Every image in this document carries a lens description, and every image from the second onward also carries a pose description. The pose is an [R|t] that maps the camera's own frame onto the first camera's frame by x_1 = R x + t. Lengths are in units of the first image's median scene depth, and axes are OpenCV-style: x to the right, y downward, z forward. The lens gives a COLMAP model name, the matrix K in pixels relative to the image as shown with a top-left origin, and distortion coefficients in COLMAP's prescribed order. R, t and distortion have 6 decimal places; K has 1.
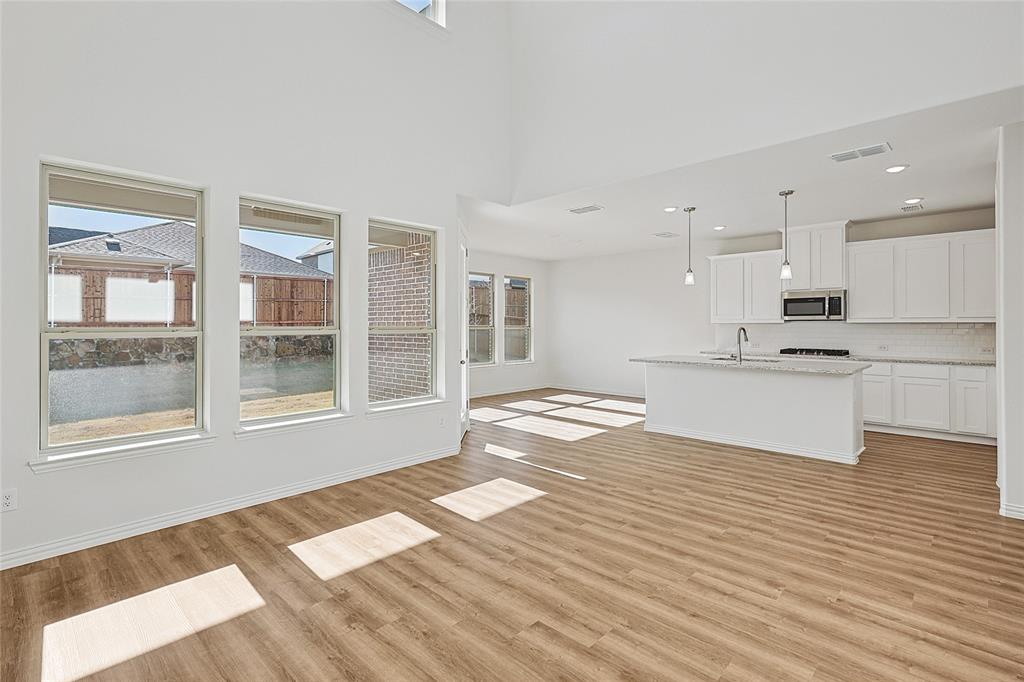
lens RADIAL K [[482.7, 0, 512.6], [0, 482.7, 318.0], [0, 0, 1]] dist [0.005886, -0.000684]
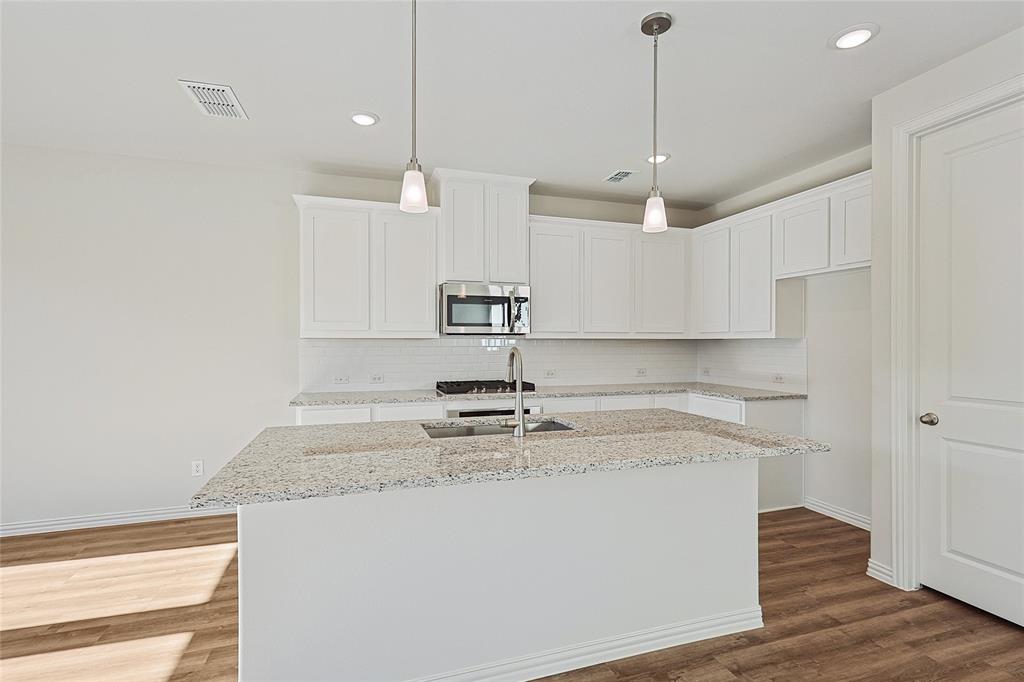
lens RADIAL K [[482.7, 0, 515.4], [0, 482.7, 345.5], [0, 0, 1]] dist [0.005886, -0.000684]
pose [[0.466319, -0.005001, 0.884603, 0.192509], [-0.014544, 0.999806, 0.013319, 0.018158], [-0.884497, -0.019076, 0.466156, 1.229879]]
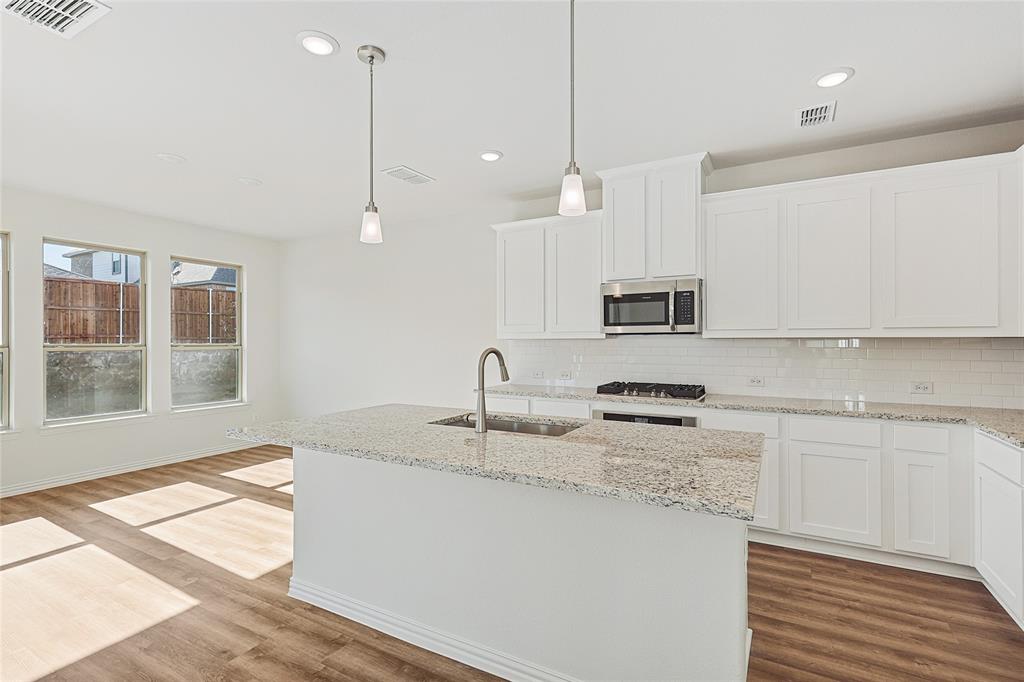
lens RADIAL K [[482.7, 0, 515.1], [0, 482.7, 332.7], [0, 0, 1]] dist [0.005886, -0.000684]
pose [[0.964871, 0.003072, 0.262706, 0.579491], [-0.002269, 0.999992, -0.003358, 0.010324], [-0.262714, 0.002644, 0.964870, 0.897133]]
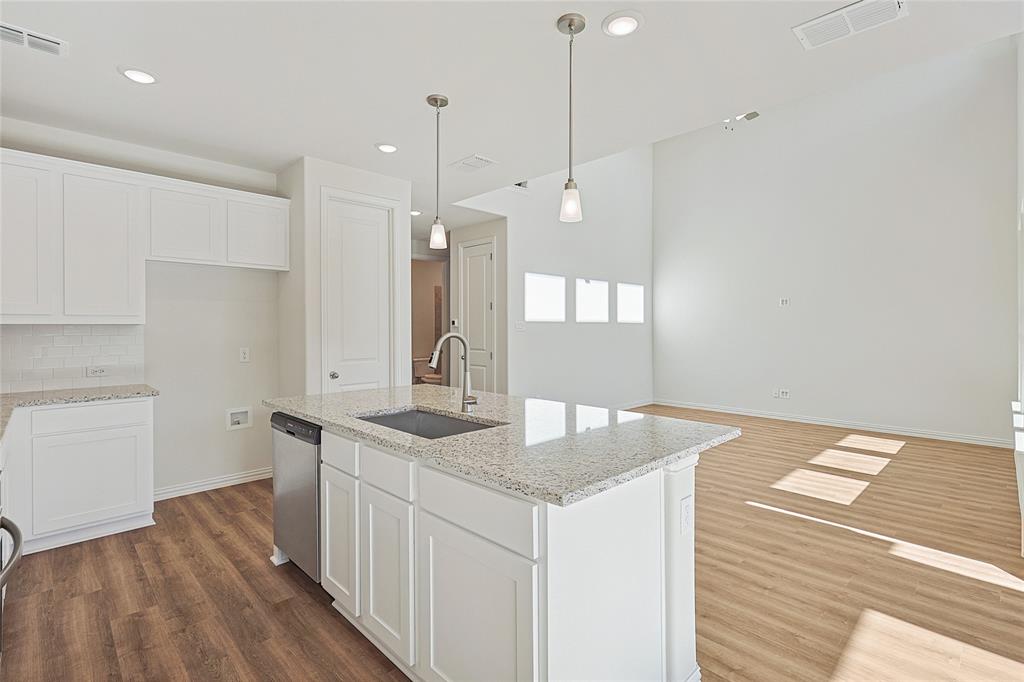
lens RADIAL K [[482.7, 0, 510.5], [0, 482.7, 339.9], [0, 0, 1]] dist [0.005886, -0.000684]
pose [[-0.999669, 0.003645, 0.025470, 0.626992], [0.003865, 0.999956, 0.008569, 0.032009], [-0.025438, 0.008664, -0.999639, 2.118148]]
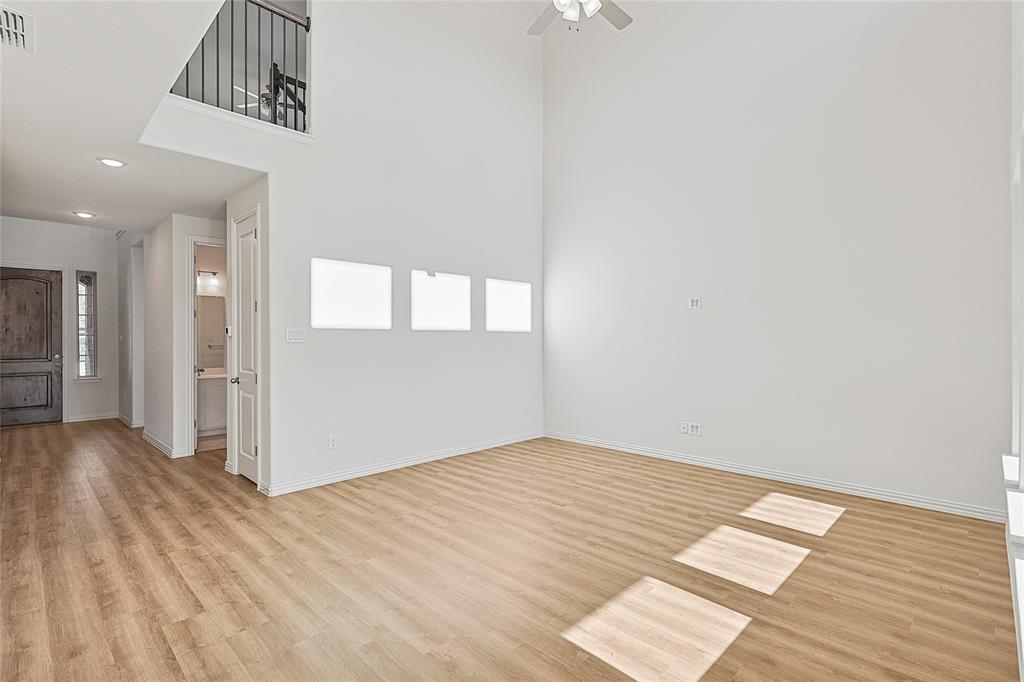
lens RADIAL K [[482.7, 0, 514.1], [0, 482.7, 345.6], [0, 0, 1]] dist [0.005886, -0.000684]
pose [[-0.999953, 0.004459, 0.008572, 0.123840], [0.004452, 0.999990, -0.000734, 0.026248], [-0.008576, -0.000695, -0.999963, 1.600736]]
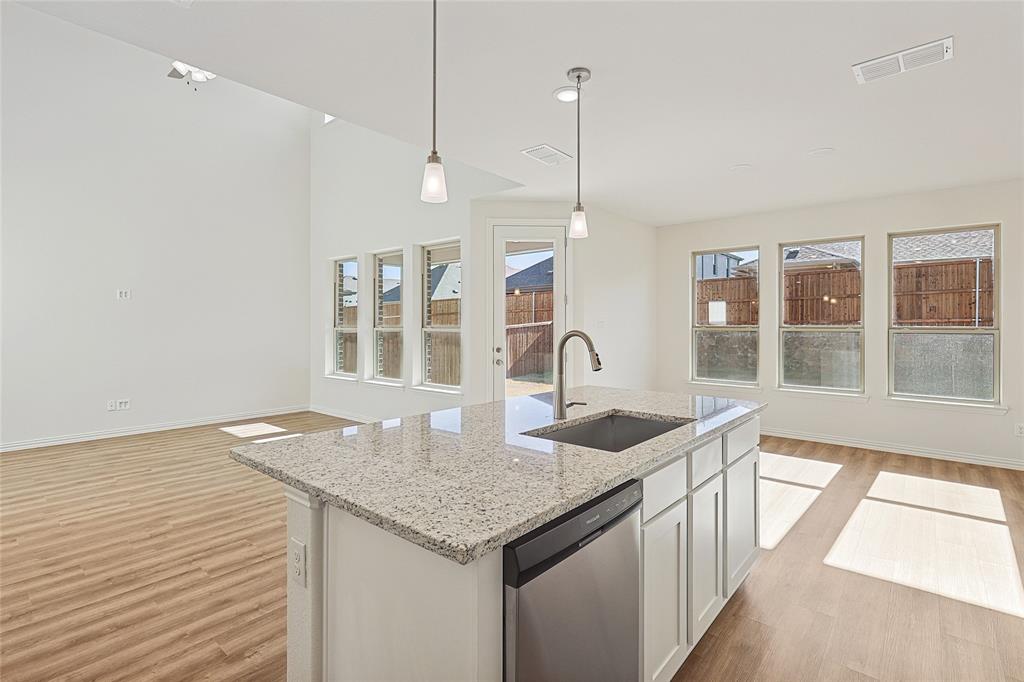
lens RADIAL K [[482.7, 0, 512.7], [0, 482.7, 322.0], [0, 0, 1]] dist [0.005886, -0.000684]
pose [[0.060691, -0.004972, -0.998144, 1.265172], [0.013556, 0.999899, -0.004156, 0.019270], [0.998065, -0.013279, 0.060752, 1.394014]]
